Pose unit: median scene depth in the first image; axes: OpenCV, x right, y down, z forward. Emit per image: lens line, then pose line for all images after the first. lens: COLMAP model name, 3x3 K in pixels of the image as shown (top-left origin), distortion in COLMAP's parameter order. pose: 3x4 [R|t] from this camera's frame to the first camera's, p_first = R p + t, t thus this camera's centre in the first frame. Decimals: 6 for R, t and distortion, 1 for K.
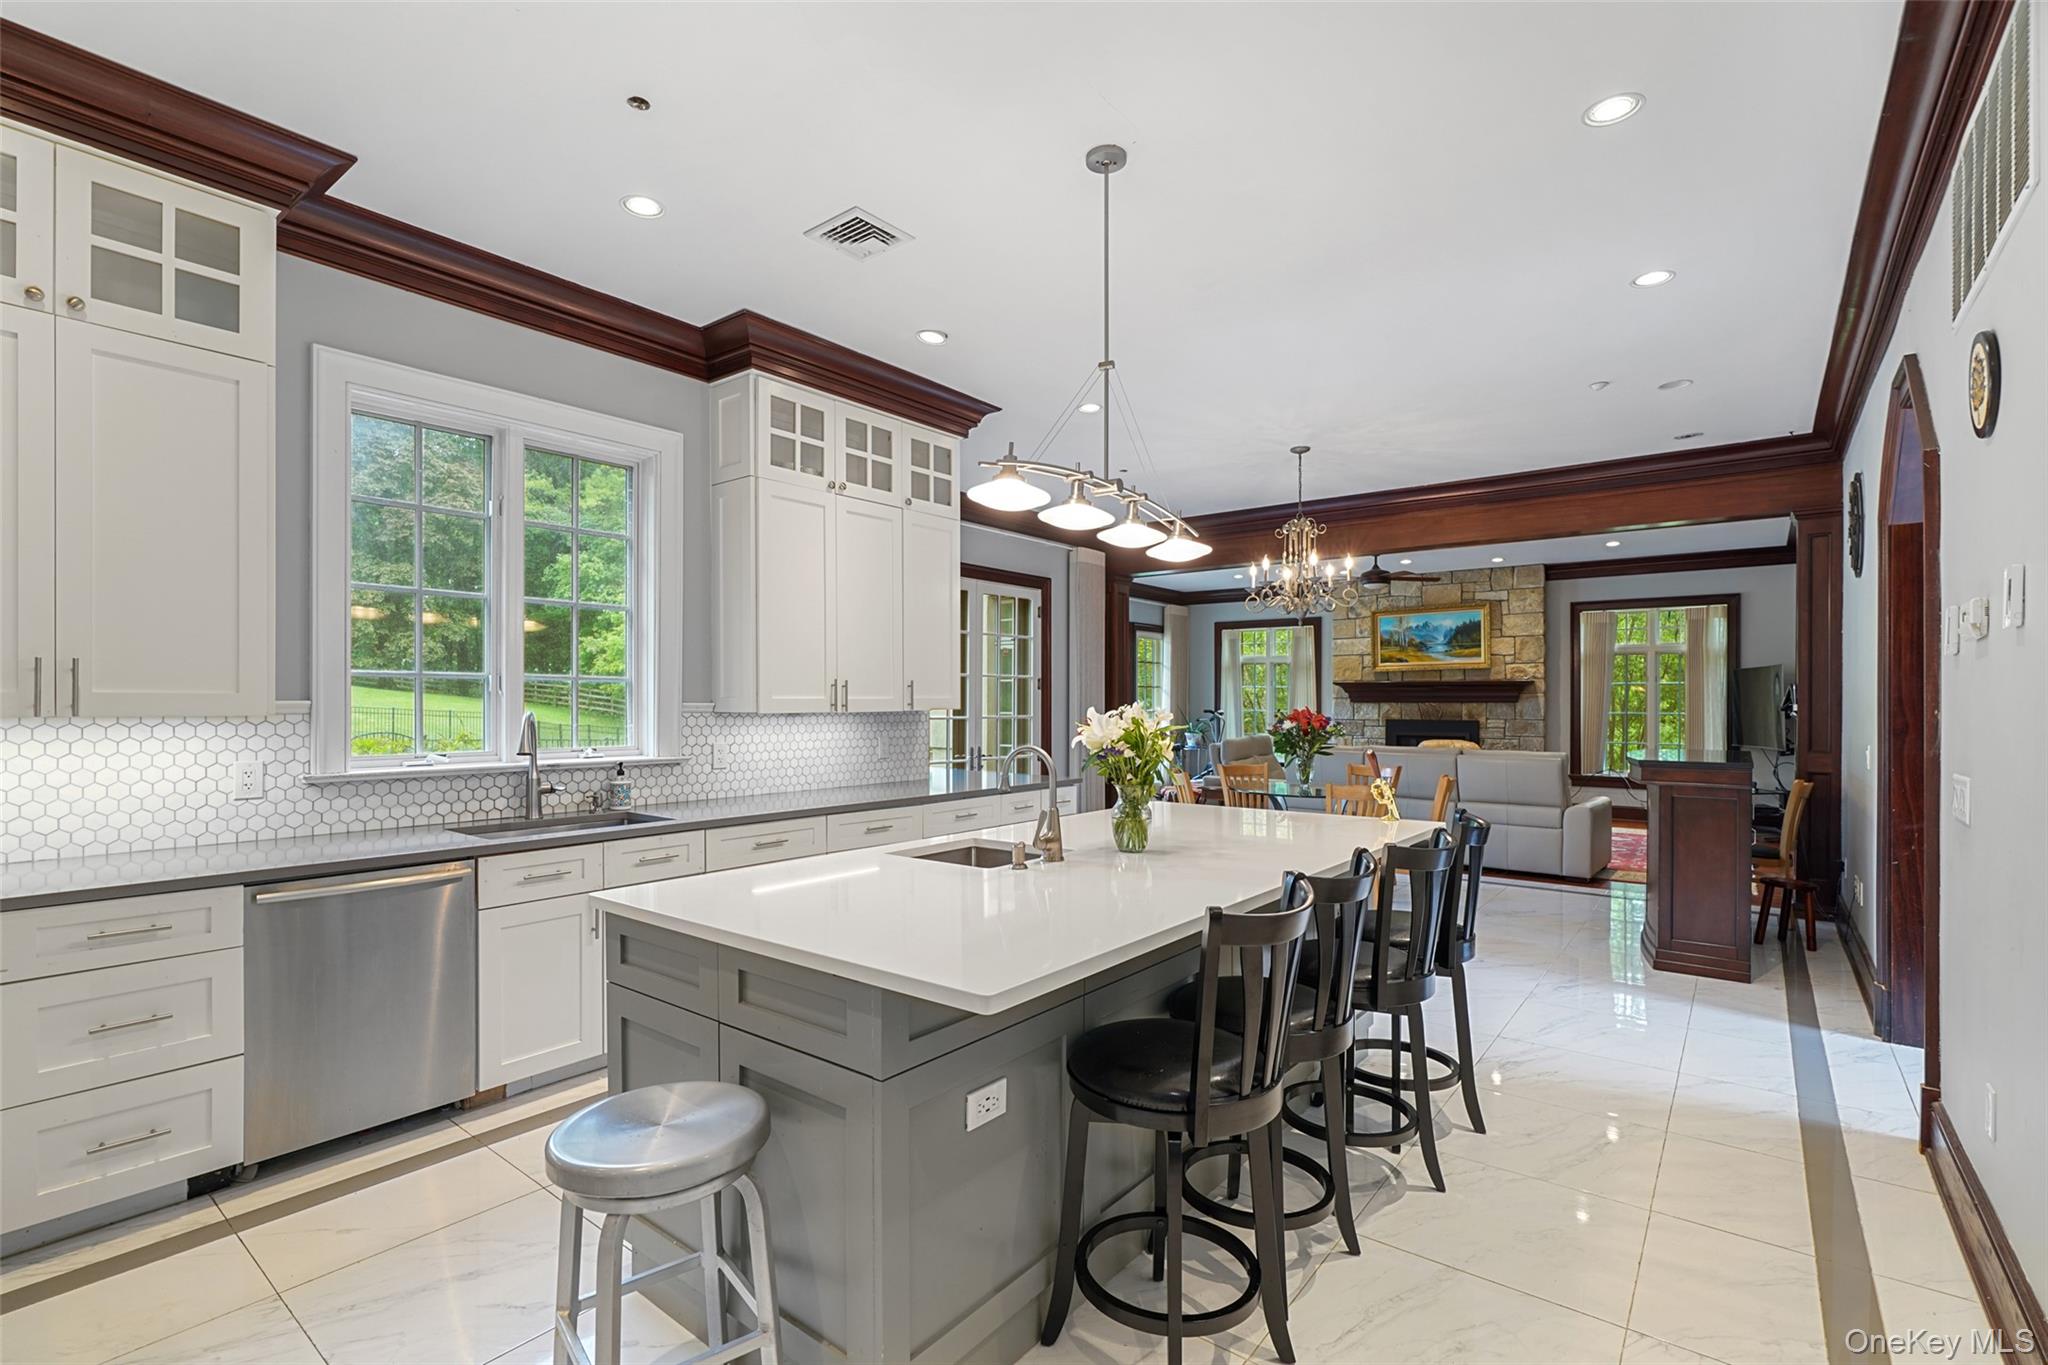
lens RADIAL K [[933.8, 0, 979.3], [0, 933.8, 705.5], [0, 0, 1]] dist [-0.014861, 0.004348]
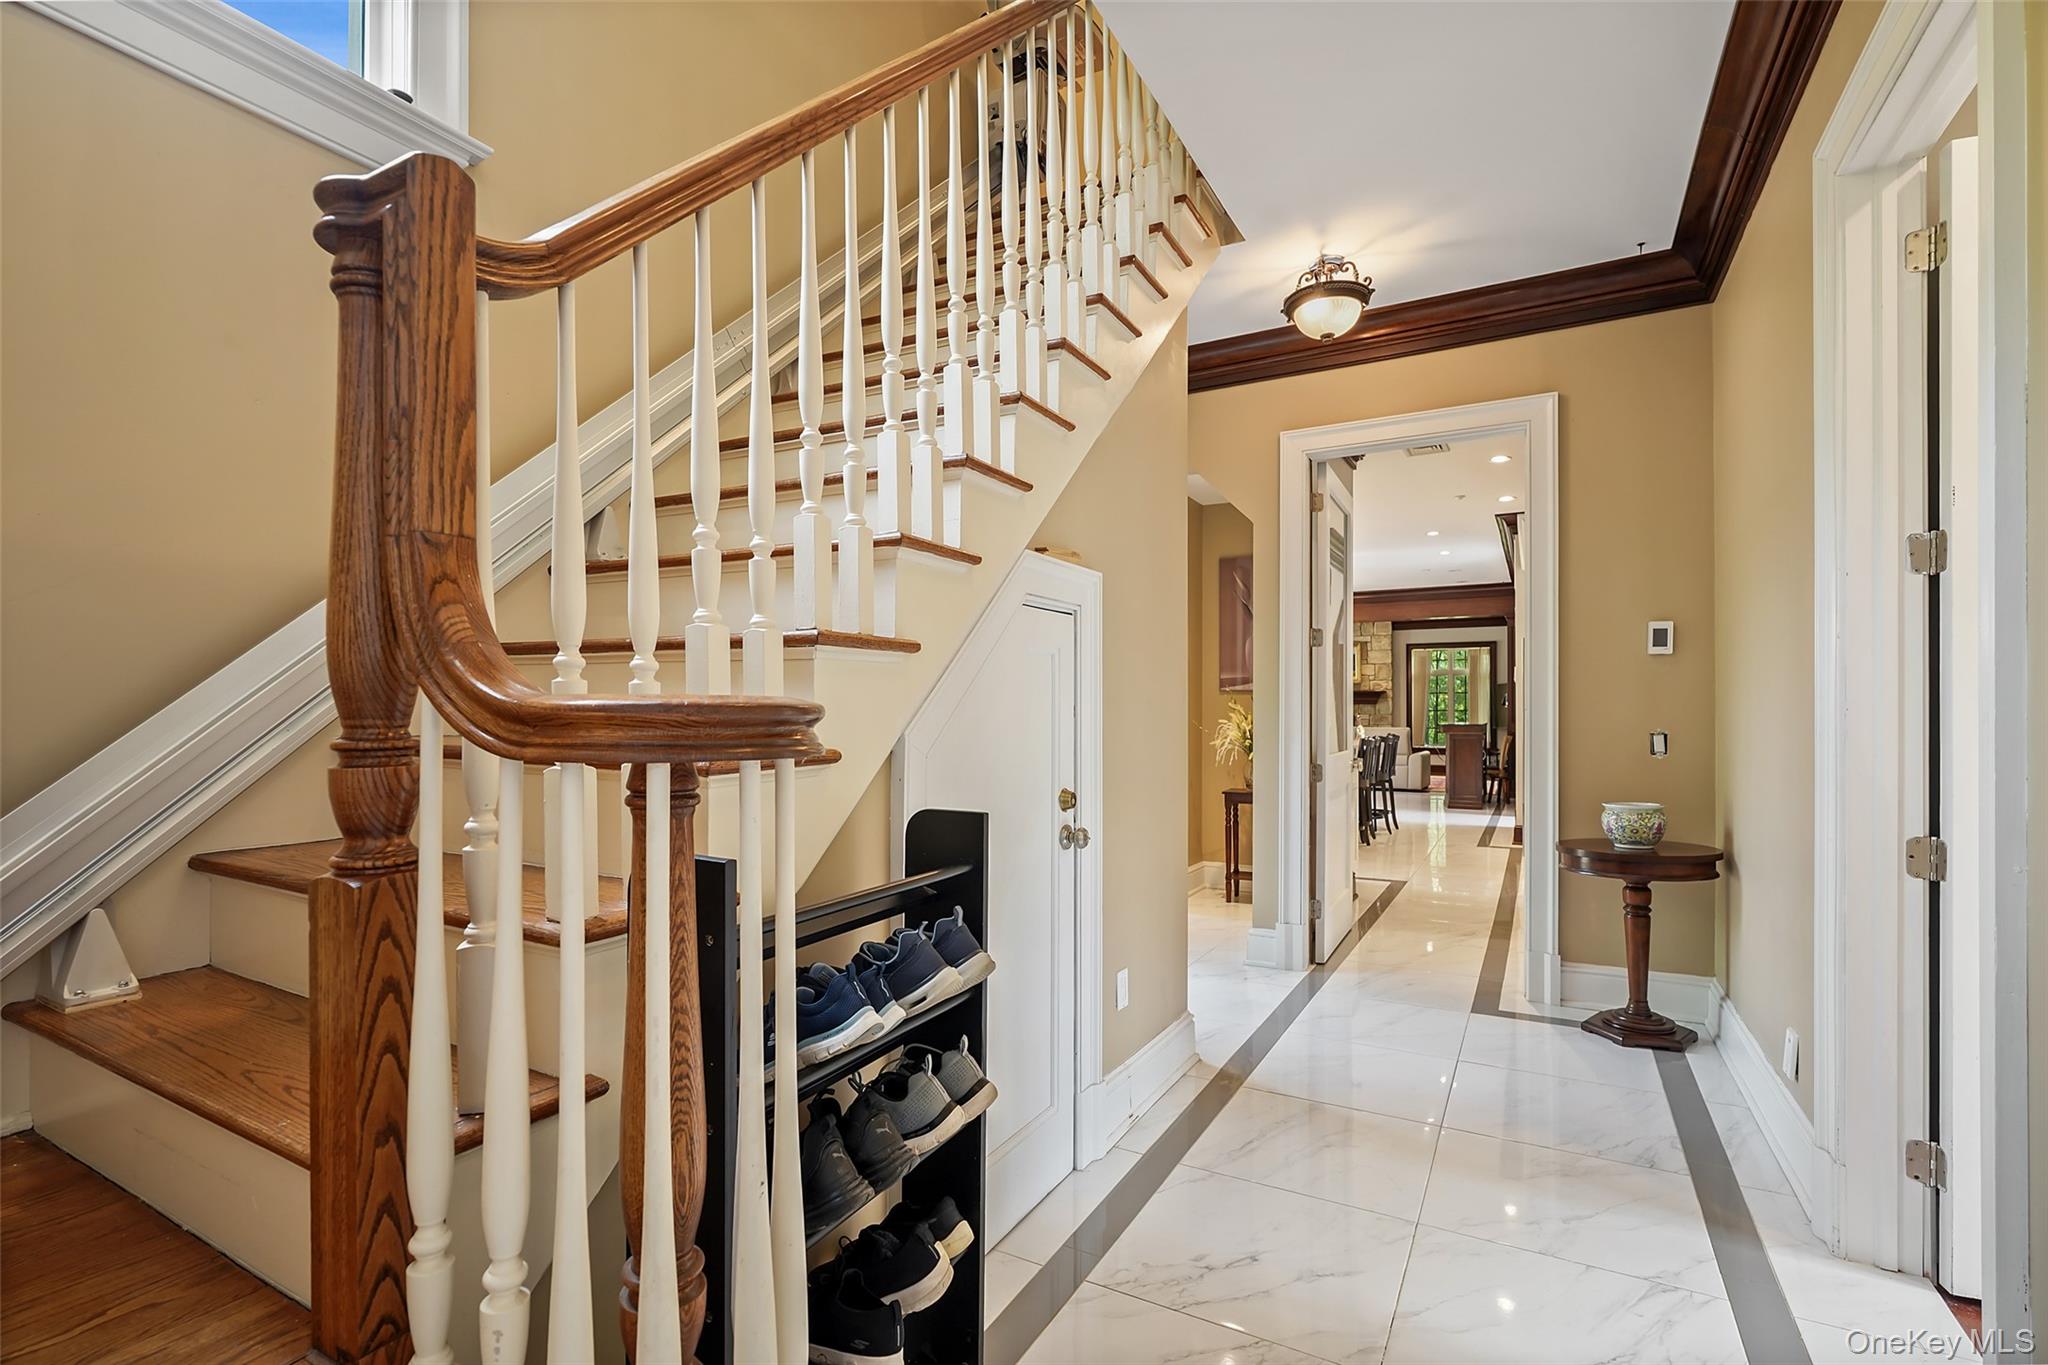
lens RADIAL K [[933.8, 0, 1000.7], [0, 933.8, 714.0], [0, 0, 1]] dist [-0.014861, 0.004348]
pose [[0.985608, -0.004441, 0.168988, -0.349035], [0.004679, 0.999989, -0.001010, 0.012490], [-0.168981, 0.001786, 0.985618, -0.502498]]
